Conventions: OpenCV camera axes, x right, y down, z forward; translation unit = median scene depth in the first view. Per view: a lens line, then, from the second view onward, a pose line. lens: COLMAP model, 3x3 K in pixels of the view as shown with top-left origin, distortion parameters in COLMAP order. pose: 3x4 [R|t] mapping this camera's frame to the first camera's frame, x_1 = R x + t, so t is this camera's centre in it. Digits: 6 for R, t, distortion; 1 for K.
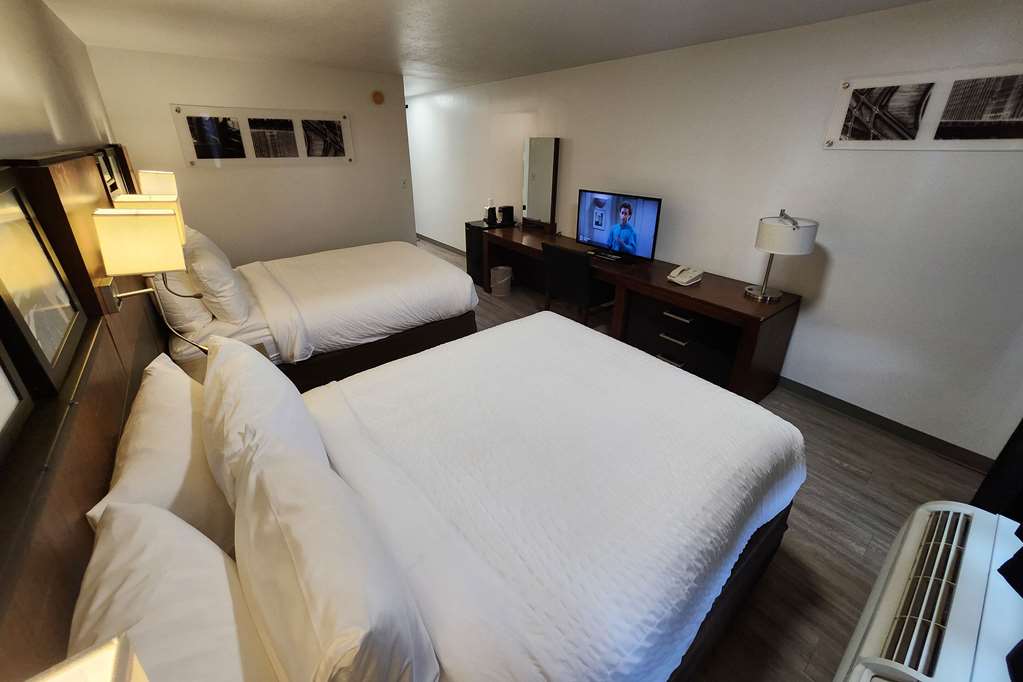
lens RADIAL K [[404.6, 0, 512.4], [0, 404.6, 298.2], [0, 0, 1]] dist [0.000885, 0.000045]
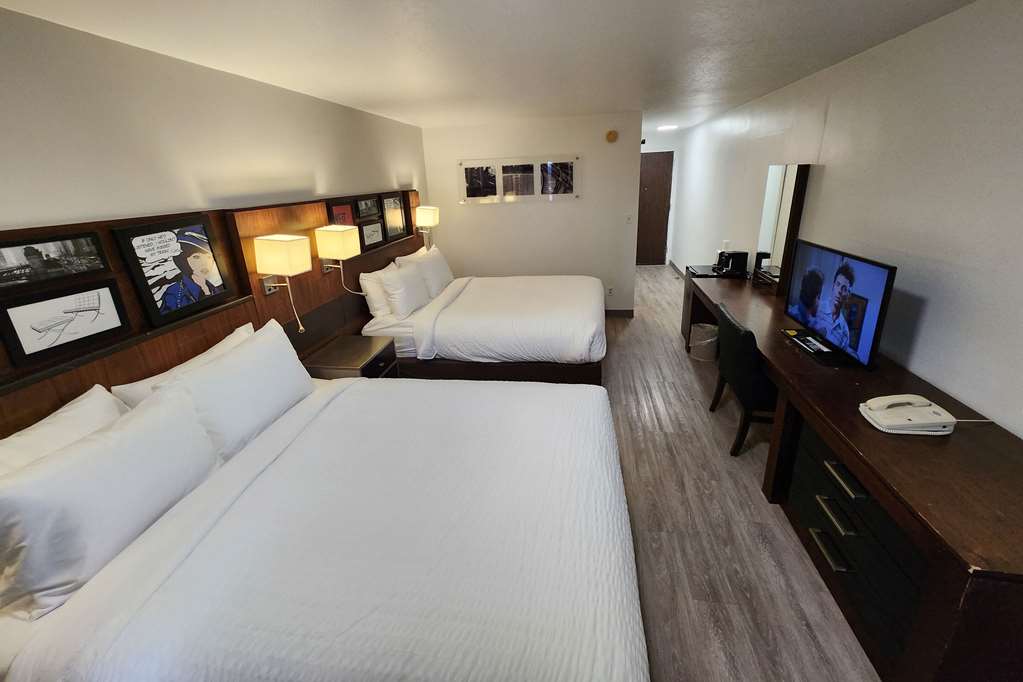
lens RADIAL K [[401.6, 0, 512.2], [0, 401.6, 299.0], [0, 0, 1]] dist [0.001811, 0.000618]
pose [[0.669368, 0.177985, -0.721296, 0.352919], [-0.221501, 0.974535, 0.034918, -0.087037], [0.709143, 0.136395, 0.691746, 0.204575]]
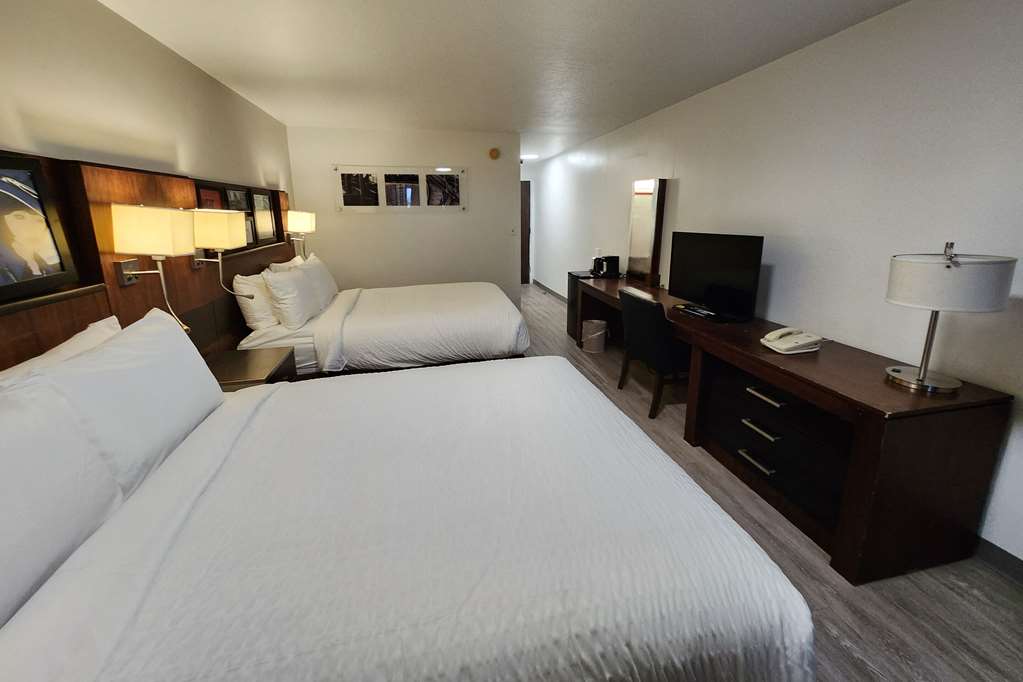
lens RADIAL K [[404.6, 0, 512.4], [0, 404.6, 298.2], [0, 0, 1]] dist [0.000885, 0.000045]
pose [[0.903375, 0.073509, -0.422504, 0.229954], [-0.142060, 0.980870, -0.133090, 0.026375], [0.404638, 0.180251, 0.896537, 0.136289]]
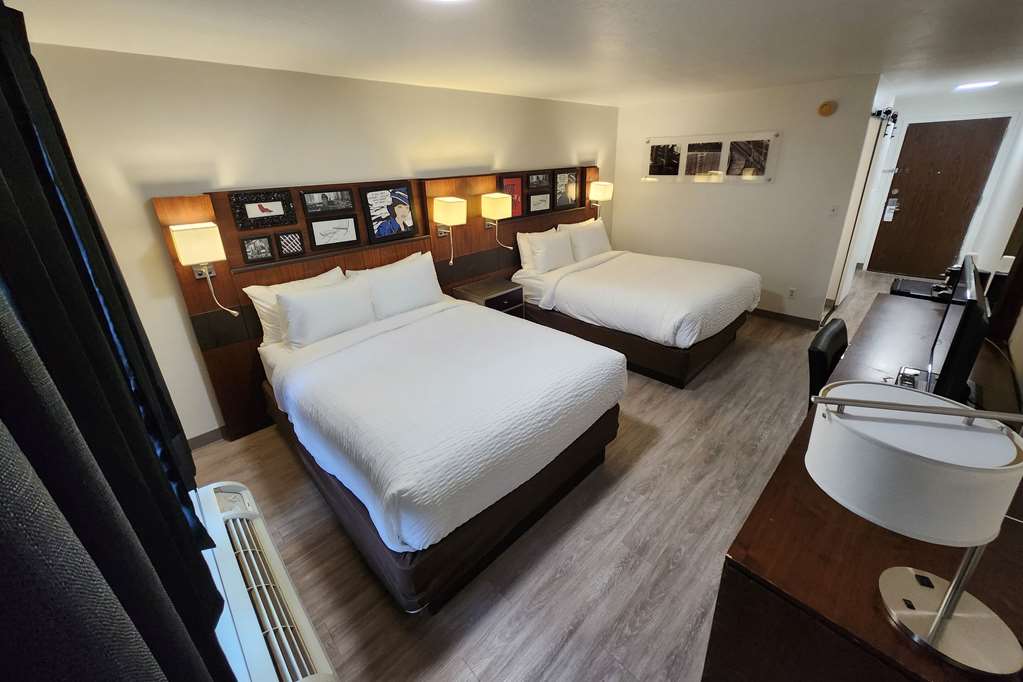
lens RADIAL K [[401.6, 0, 512.2], [0, 401.6, 299.0], [0, 0, 1]] dist [0.001811, 0.000618]
pose [[0.102201, 0.318710, -0.942326, 0.601474], [-0.330996, 0.904205, 0.269918, -0.167333], [0.938081, 0.284320, 0.197903, 0.383215]]
